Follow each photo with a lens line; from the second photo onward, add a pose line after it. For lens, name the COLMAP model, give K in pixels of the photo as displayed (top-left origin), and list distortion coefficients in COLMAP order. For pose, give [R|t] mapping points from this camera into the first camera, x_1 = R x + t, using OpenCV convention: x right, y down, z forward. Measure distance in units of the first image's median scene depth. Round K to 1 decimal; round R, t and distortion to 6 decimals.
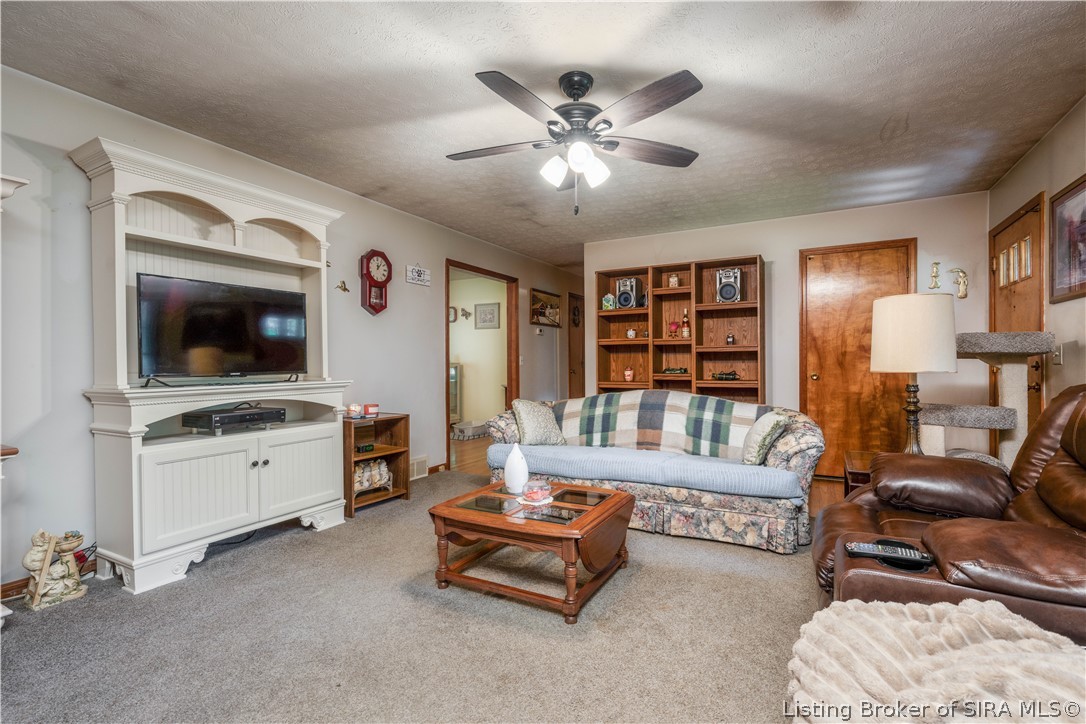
lens RADIAL K [[503.5, 0, 544.7], [0, 503.5, 365.5], [0, 0, 1]] dist [0.002855, -0.000813]
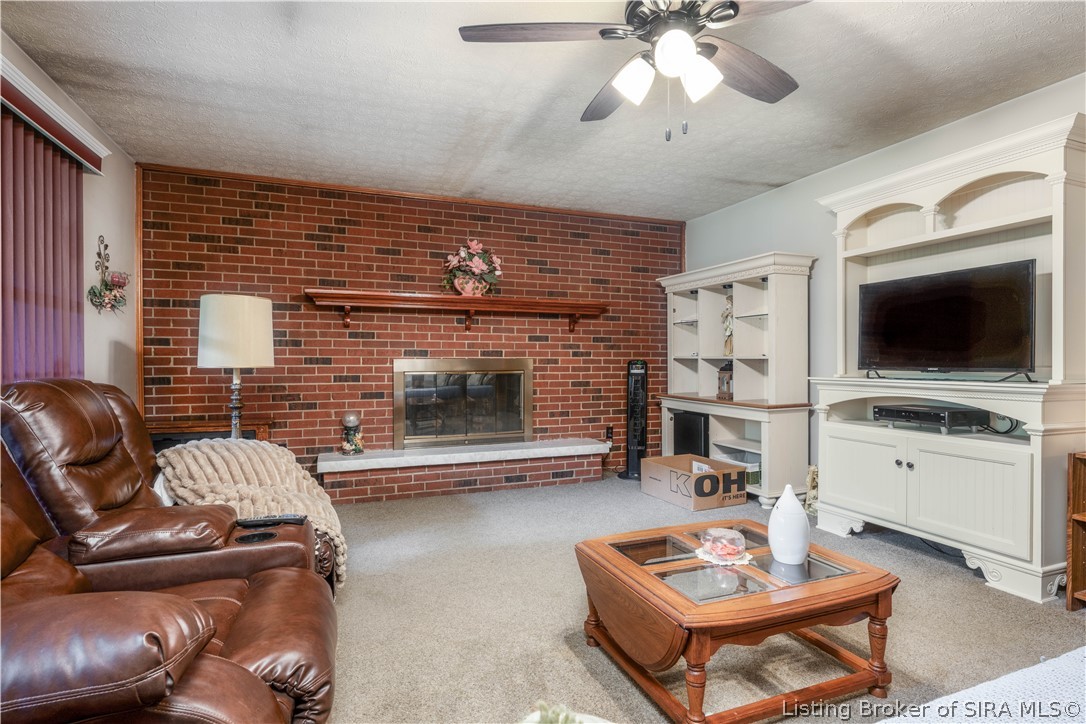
lens RADIAL K [[562.0, 0, 545.2], [0, 562.0, 359.6], [0, 0, 1]] dist [-0.001686, -0.000443]
pose [[-0.657225, 0.009547, -0.753634, 0.642256], [0.003350, 0.999947, 0.009746, -0.013953], [0.753687, 0.003881, -0.657222, 1.135567]]
